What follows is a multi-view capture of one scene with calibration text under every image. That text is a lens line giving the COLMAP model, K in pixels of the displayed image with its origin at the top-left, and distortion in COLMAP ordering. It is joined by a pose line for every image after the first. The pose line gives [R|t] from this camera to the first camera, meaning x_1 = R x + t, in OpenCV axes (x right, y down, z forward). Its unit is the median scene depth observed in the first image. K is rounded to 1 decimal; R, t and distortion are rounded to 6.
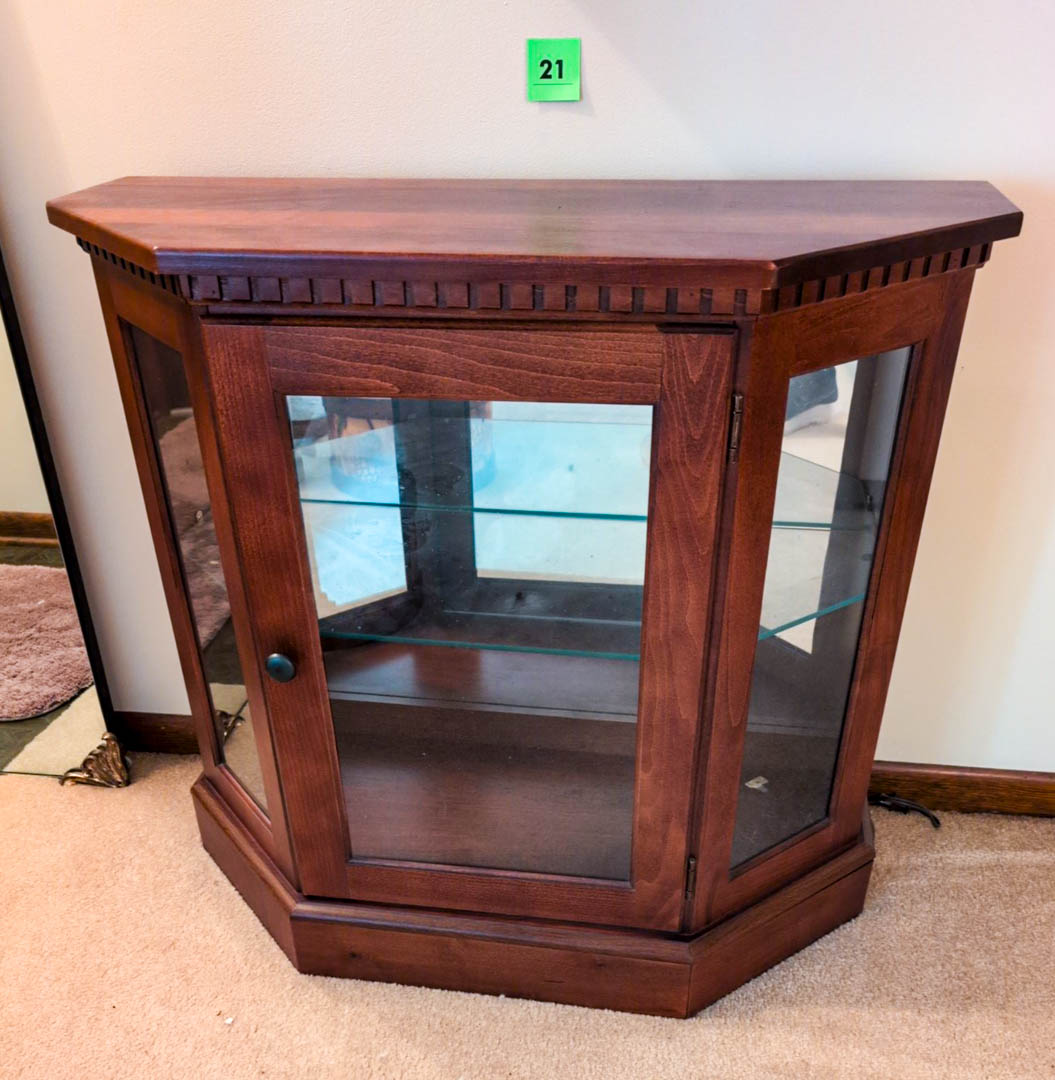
lens RADIAL K [[1050.9, 0, 526.7], [0, 1050.9, 704.9], [0, 0, 1]] dist [0.006104, 0.006294]
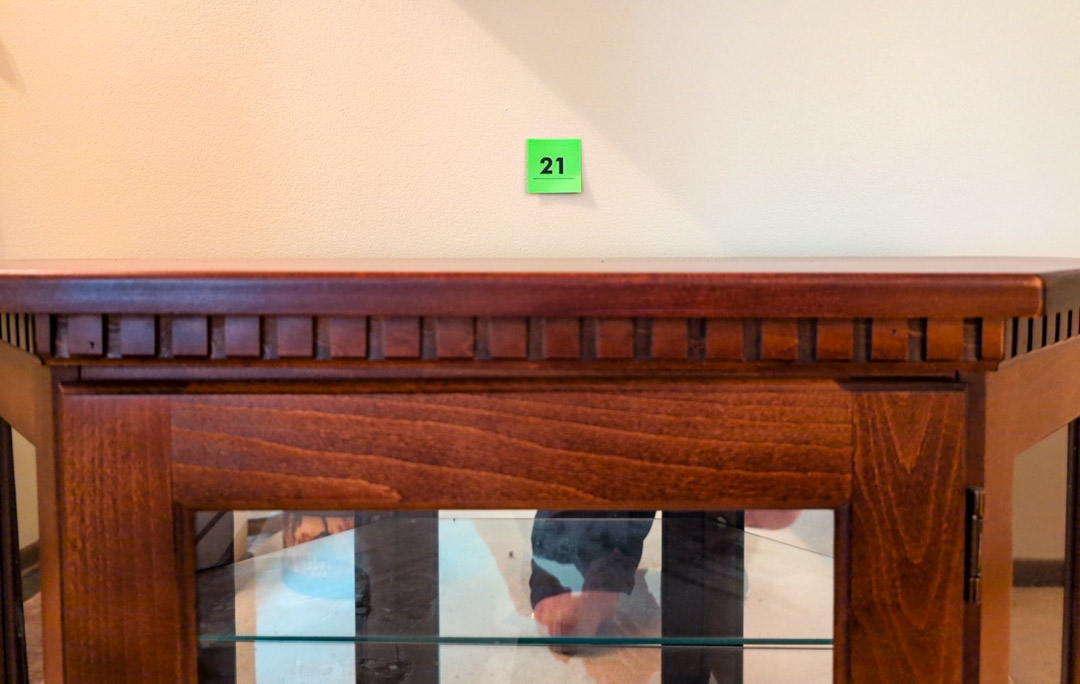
lens RADIAL K [[747.6, 0, 542.3], [0, 747.6, 299.0], [0, 0, 1]] dist [0.001037, -0.002281]
pose [[0.990245, 0.005850, 0.139217, -0.099530], [0.065712, 0.861429, -0.503609, -0.176579], [-0.122872, 0.507844, 0.852641, 0.571395]]
